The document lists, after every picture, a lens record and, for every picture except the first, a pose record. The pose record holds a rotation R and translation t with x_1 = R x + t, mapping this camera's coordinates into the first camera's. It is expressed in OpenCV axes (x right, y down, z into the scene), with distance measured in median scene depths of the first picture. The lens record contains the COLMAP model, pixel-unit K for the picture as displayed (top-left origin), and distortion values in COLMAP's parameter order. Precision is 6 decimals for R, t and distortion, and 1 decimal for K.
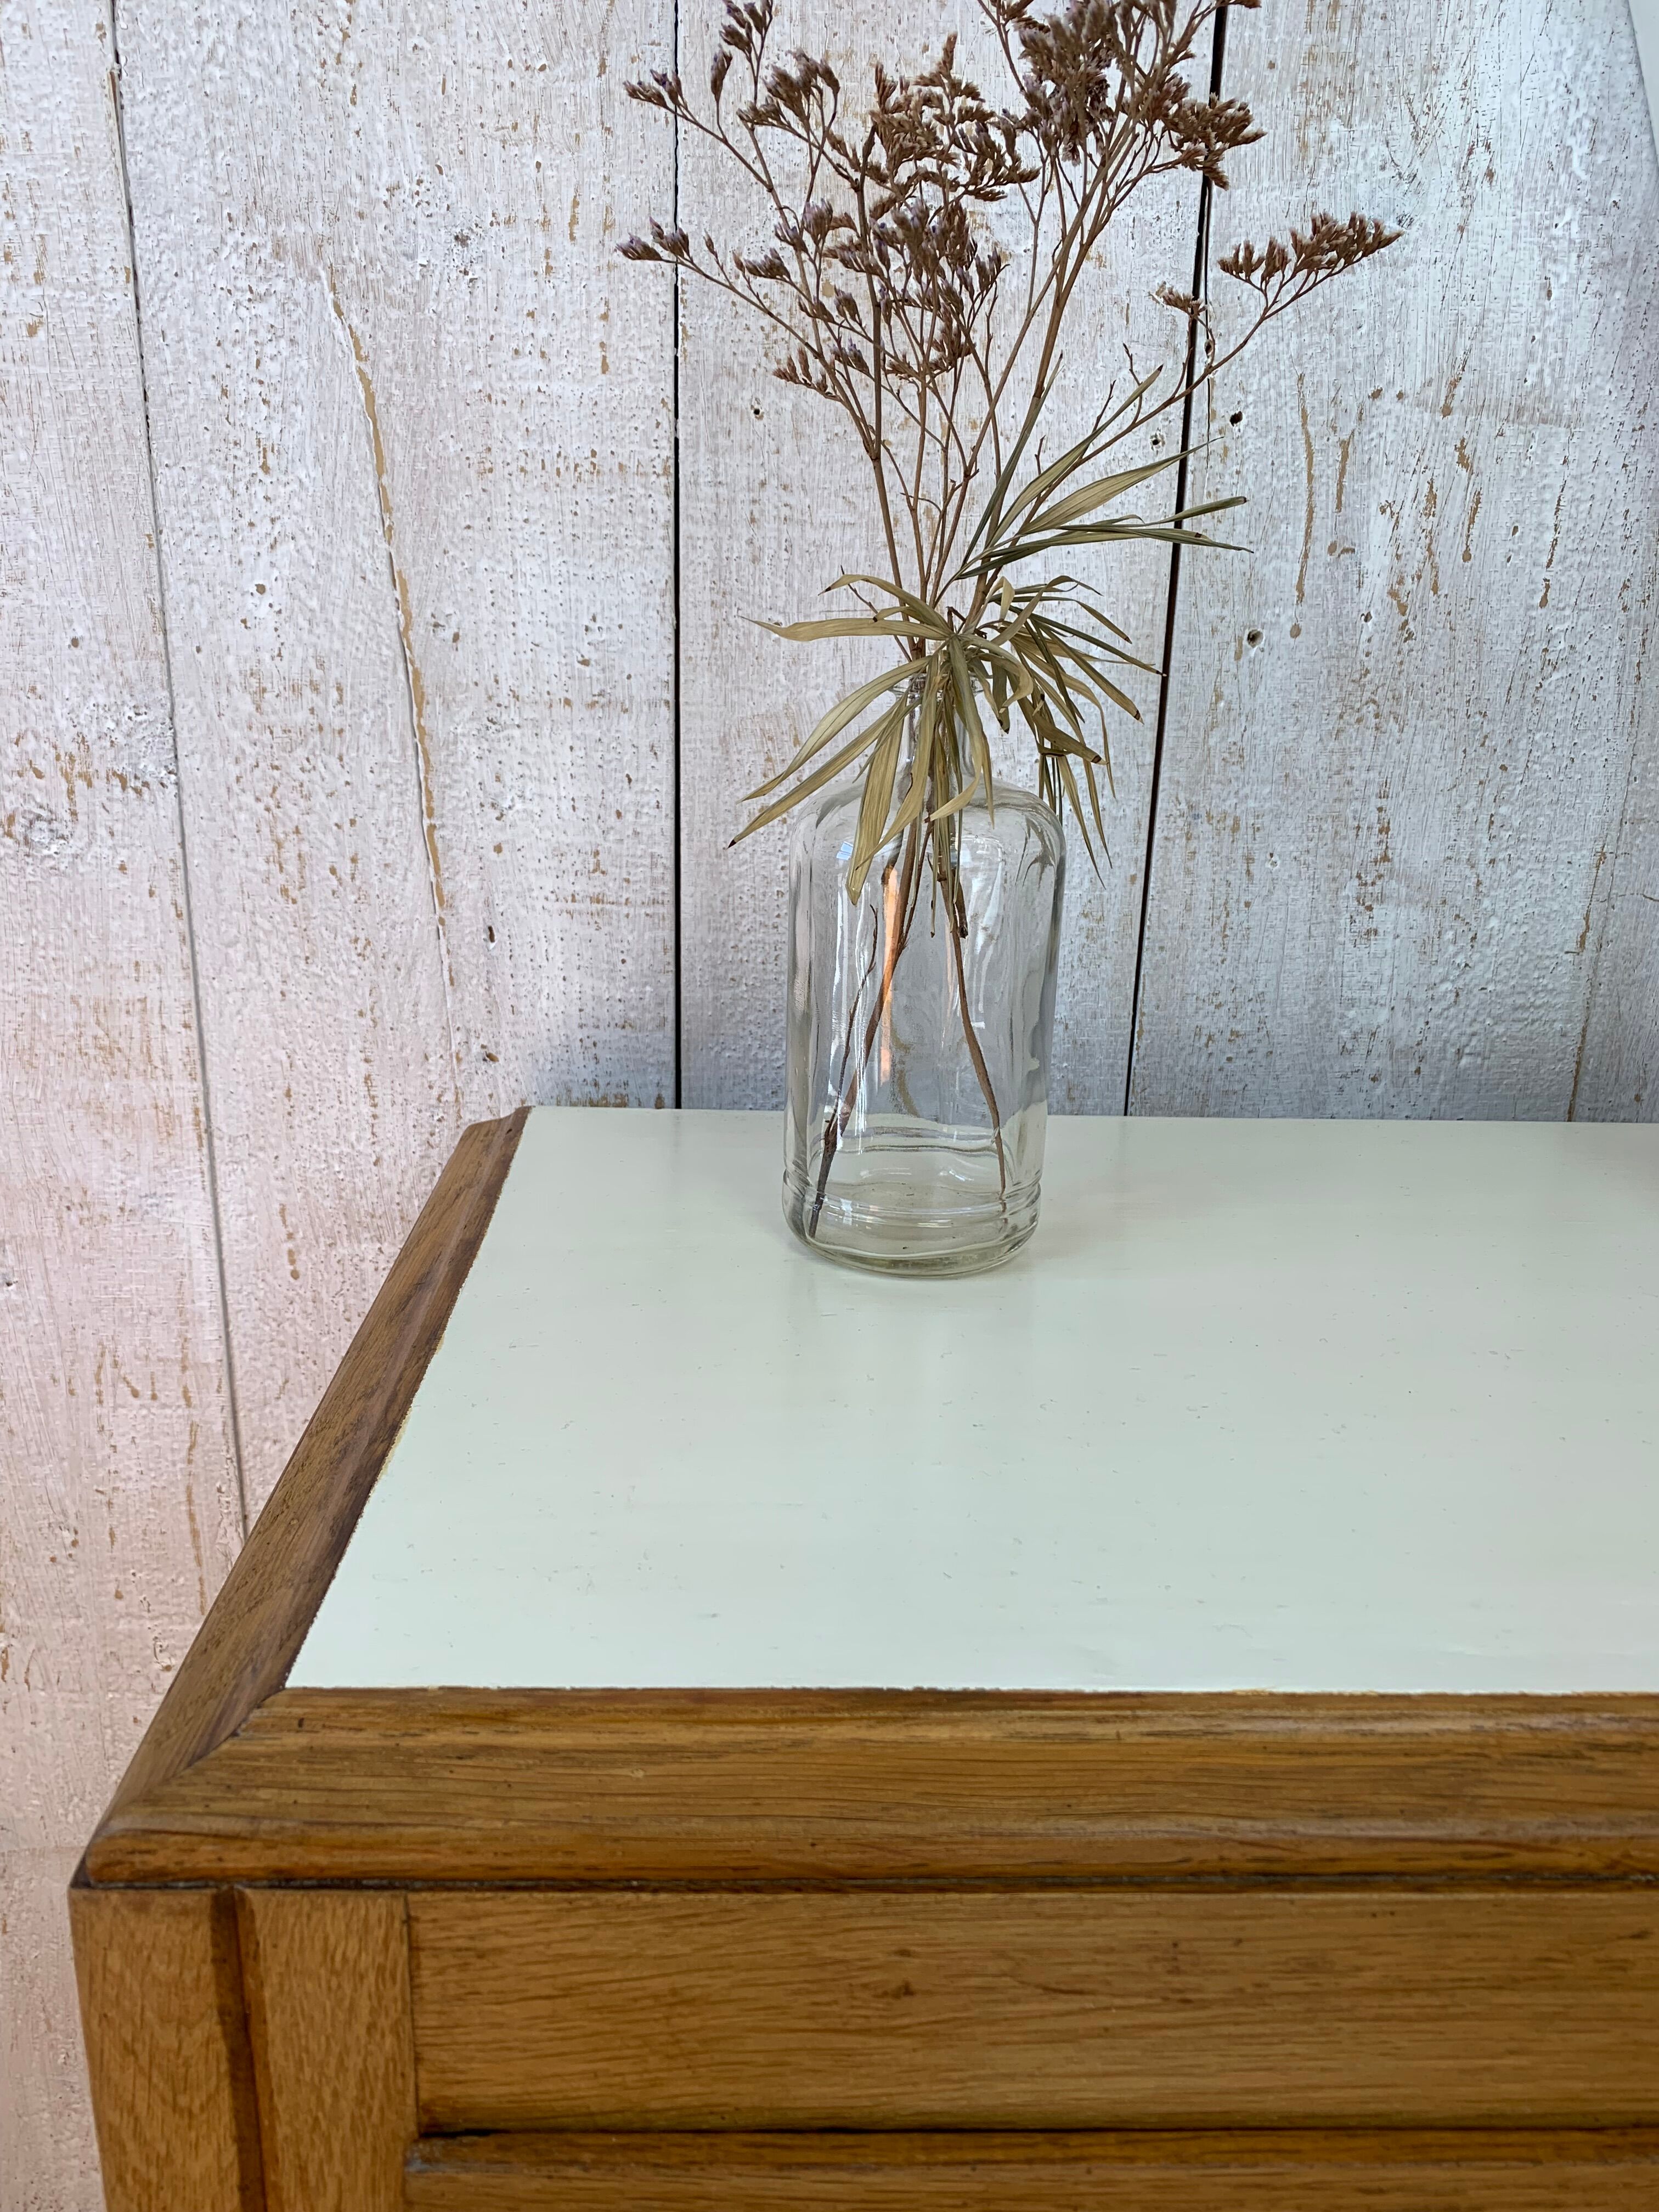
lens RADIAL K [[1659.3, 0, 811.8], [0, 1659.3, 1106.5], [0, 0, 1]] dist [-0.001313, 0.006458]
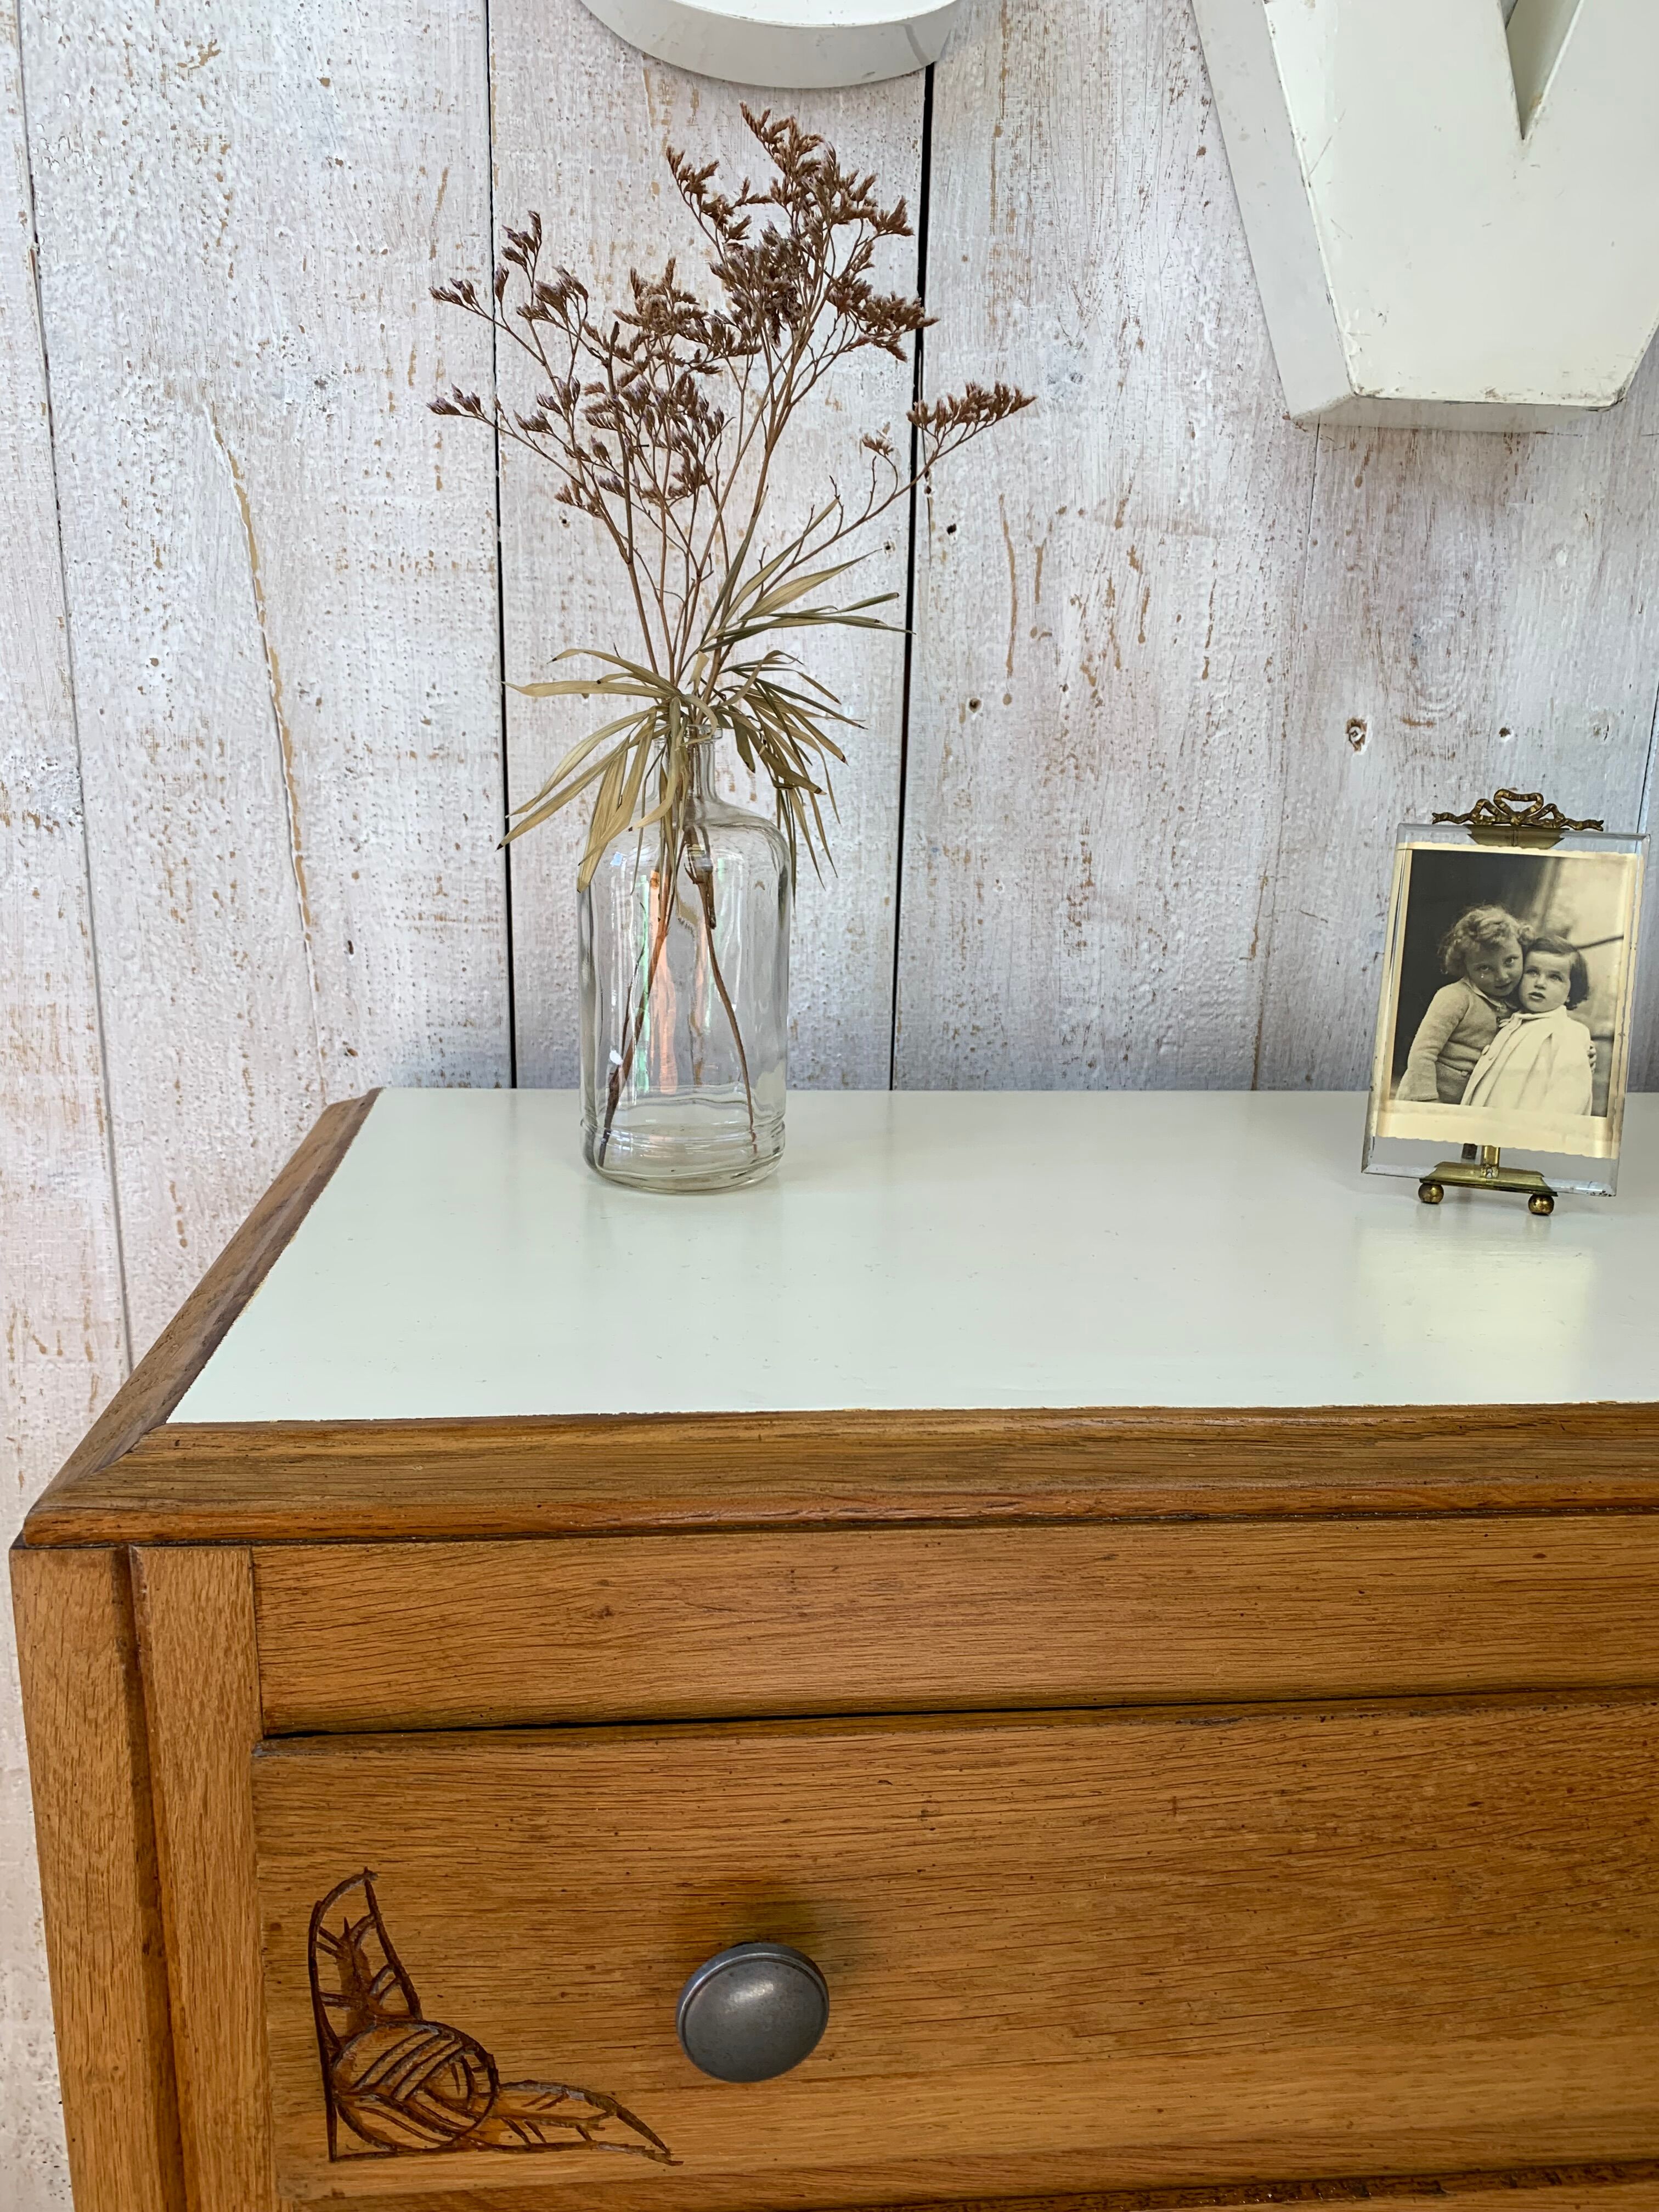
lens RADIAL K [[1696.6, 0, 829.3], [0, 1696.6, 1115.0], [0, 0, 1]] dist [-0.005301, 0.015930]
pose [[0.998399, -0.012271, 0.055213, 0.087703], [0.014583, 0.999025, -0.041667, 0.077584], [-0.054648, 0.042405, 0.997605, -0.249163]]
